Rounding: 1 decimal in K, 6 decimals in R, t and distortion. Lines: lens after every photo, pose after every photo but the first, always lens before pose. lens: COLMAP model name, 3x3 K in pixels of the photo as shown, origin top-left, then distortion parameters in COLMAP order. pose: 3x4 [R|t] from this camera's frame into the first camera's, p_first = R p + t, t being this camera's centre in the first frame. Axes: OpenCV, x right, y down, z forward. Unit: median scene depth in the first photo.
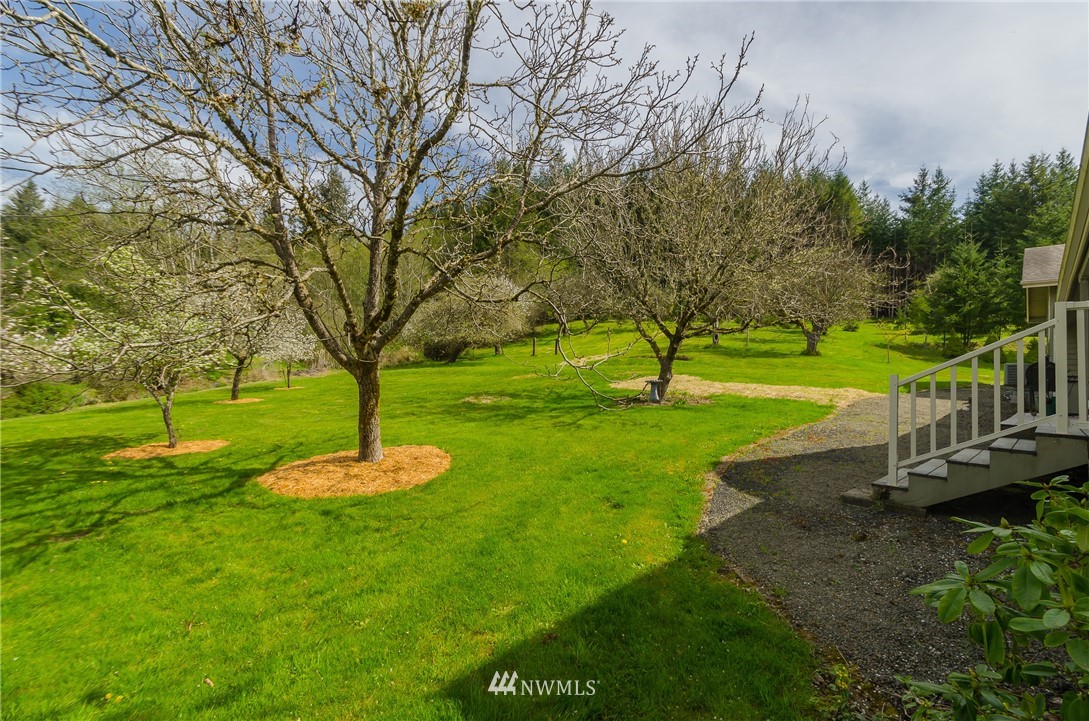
lens RADIAL K [[484.2, 0, 549.8], [0, 484.2, 355.9], [0, 0, 1]] dist [-0.000296, -0.000210]
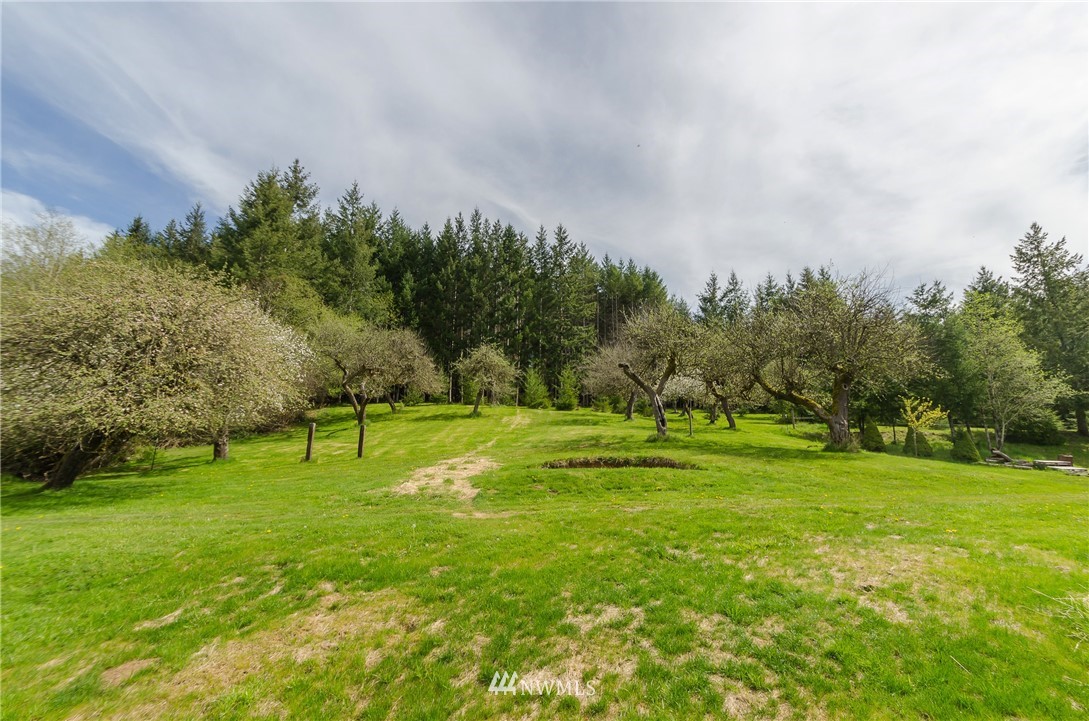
lens RADIAL K [[484.2, 0, 549.8], [0, 484.2, 355.9], [0, 0, 1]] dist [-0.000296, -0.000210]
pose [[0.902552, 0.067234, 0.425299, -0.021588], [0.016161, 0.981748, -0.189497, -0.005803], [-0.430277, 0.177904, 0.884992, 0.357040]]
